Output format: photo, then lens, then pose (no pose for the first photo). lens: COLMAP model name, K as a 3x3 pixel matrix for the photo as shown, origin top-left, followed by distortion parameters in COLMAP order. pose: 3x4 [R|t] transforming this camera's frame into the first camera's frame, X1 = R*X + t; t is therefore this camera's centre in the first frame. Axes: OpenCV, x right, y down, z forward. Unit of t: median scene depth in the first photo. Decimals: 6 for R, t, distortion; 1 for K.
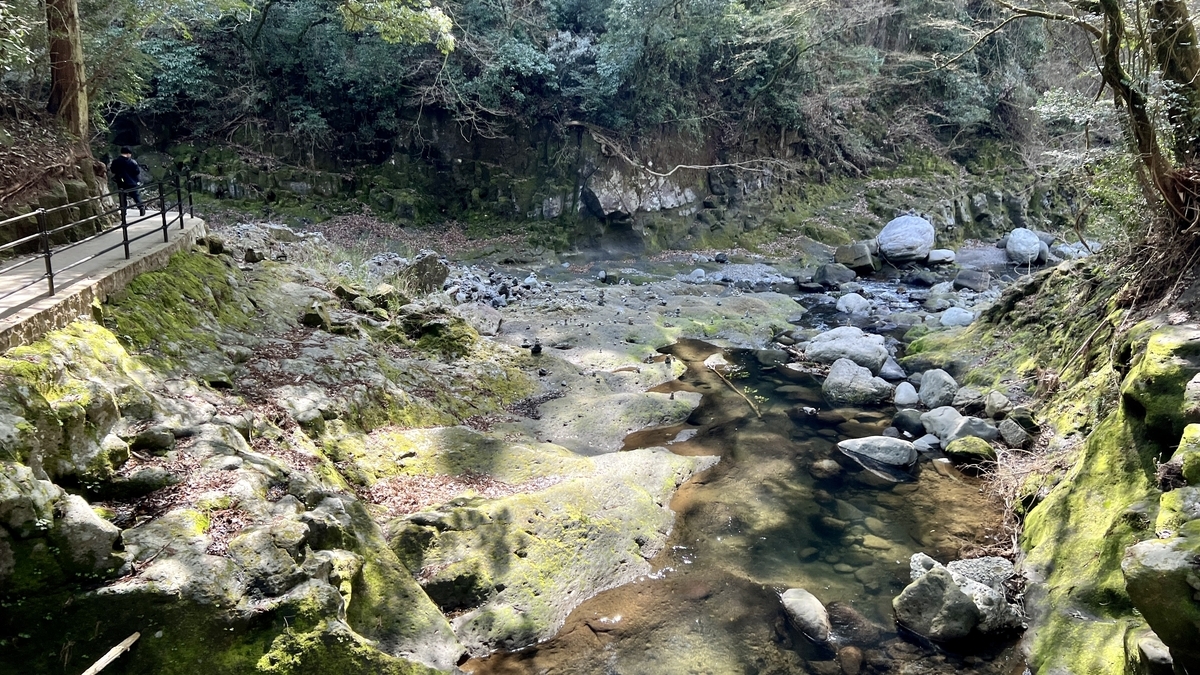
lens RADIAL K [[897.0, 0, 599.9], [0, 897.0, 337.5], [0, 0, 1]] dist [0.060582, -0.063550]
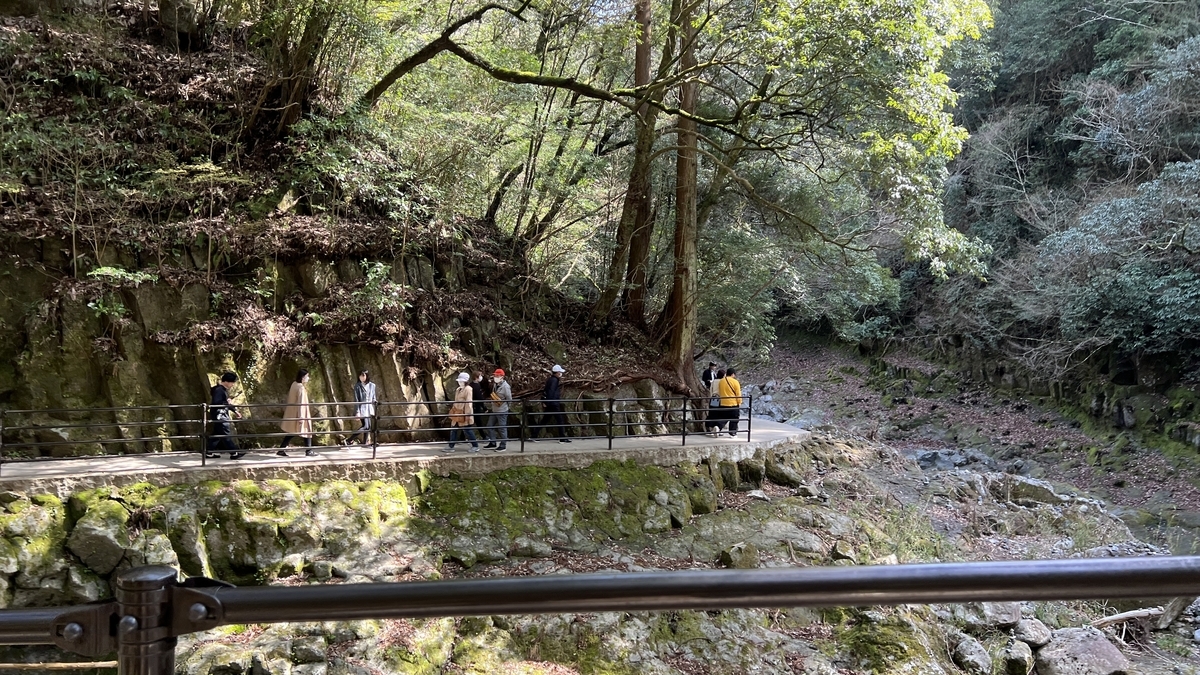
lens RADIAL K [[897.0, 0, 598.8], [0, 897.0, 344.4], [0, 0, 1]] dist [0.060582, -0.063550]
pose [[0.241500, 0.021851, -0.970155, 0.575406], [-0.258741, 0.965004, -0.042673, -0.165417], [0.935271, 0.261324, 0.238702, 0.602235]]
